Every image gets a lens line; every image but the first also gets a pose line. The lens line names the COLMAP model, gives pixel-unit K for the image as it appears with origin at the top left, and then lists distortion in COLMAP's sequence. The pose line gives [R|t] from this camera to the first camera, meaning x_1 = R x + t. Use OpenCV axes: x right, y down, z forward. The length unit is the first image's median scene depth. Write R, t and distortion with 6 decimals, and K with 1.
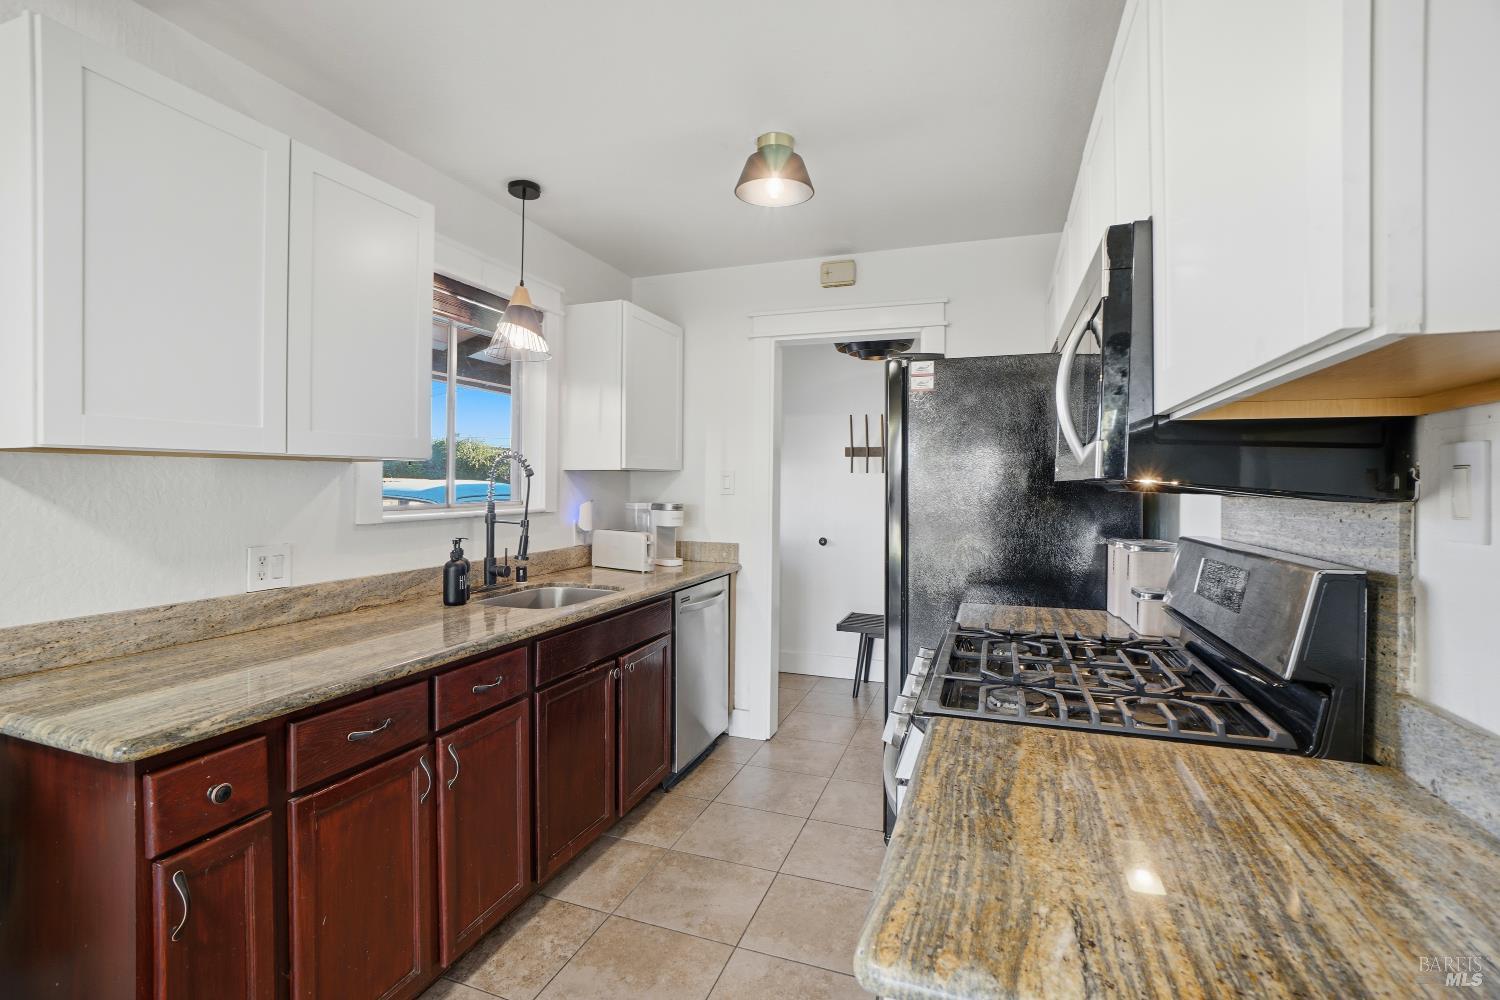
lens RADIAL K [[687.0, 0, 724.1], [0, 687.0, 491.7], [0, 0, 1]] dist [-0.061544, 0.023755]
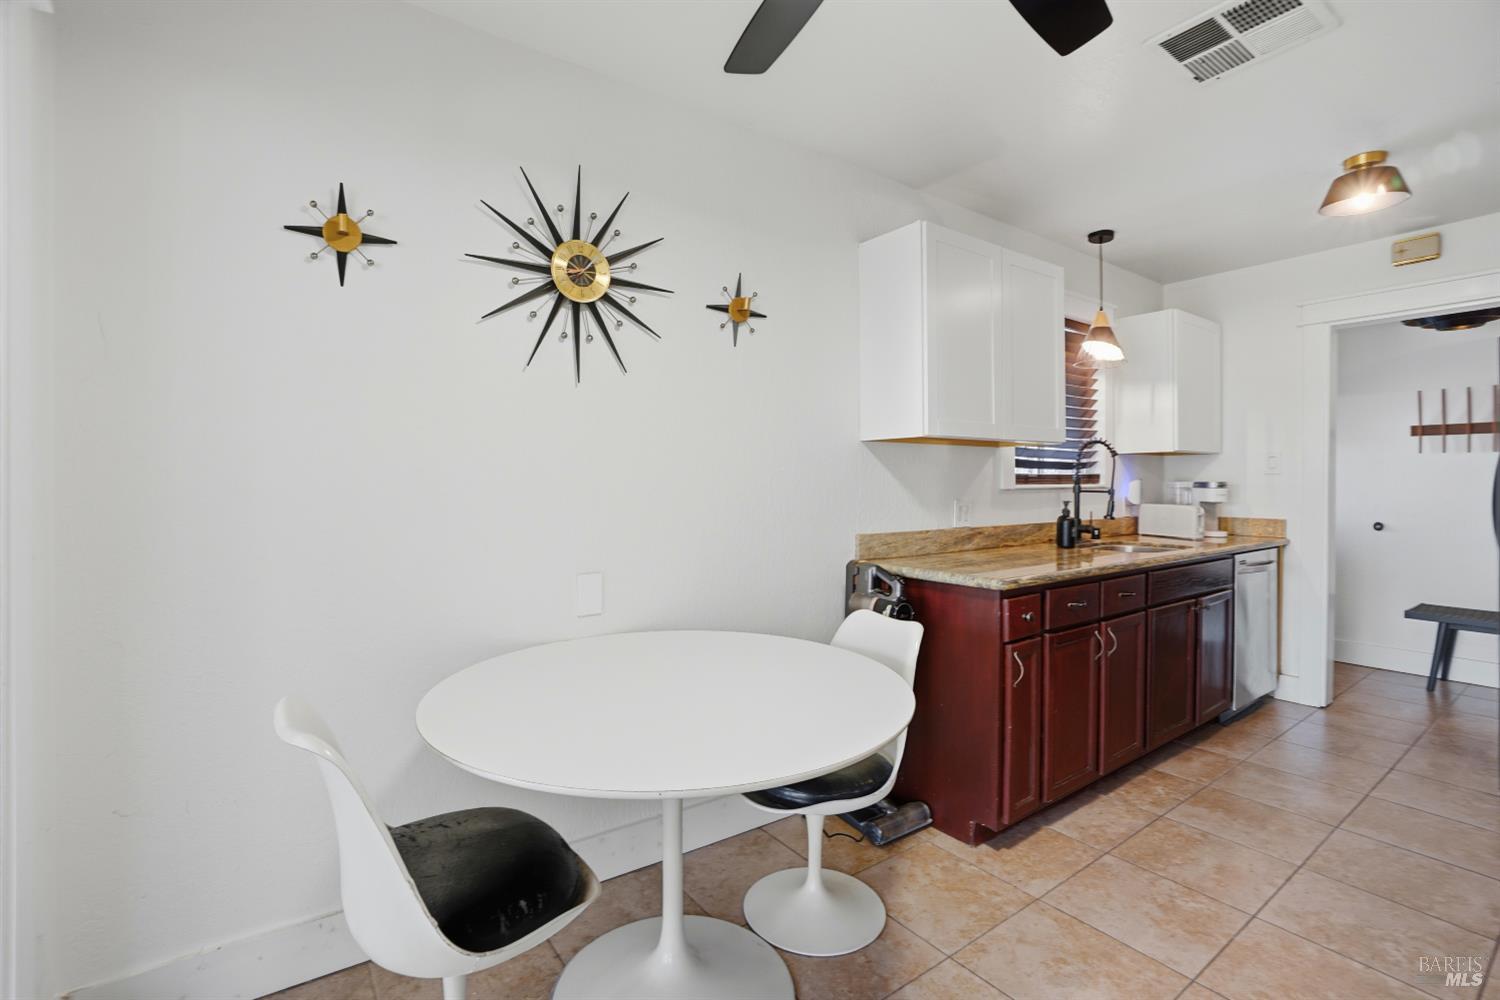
lens RADIAL K [[687.0, 0, 724.1], [0, 687.0, 491.7], [0, 0, 1]] dist [-0.061544, 0.023755]
pose [[0.833240, 0.000094, -0.552912, -0.179664], [-0.000429, 1.000000, -0.000476, 0.043491], [0.552911, 0.000634, 0.833240, -0.457351]]
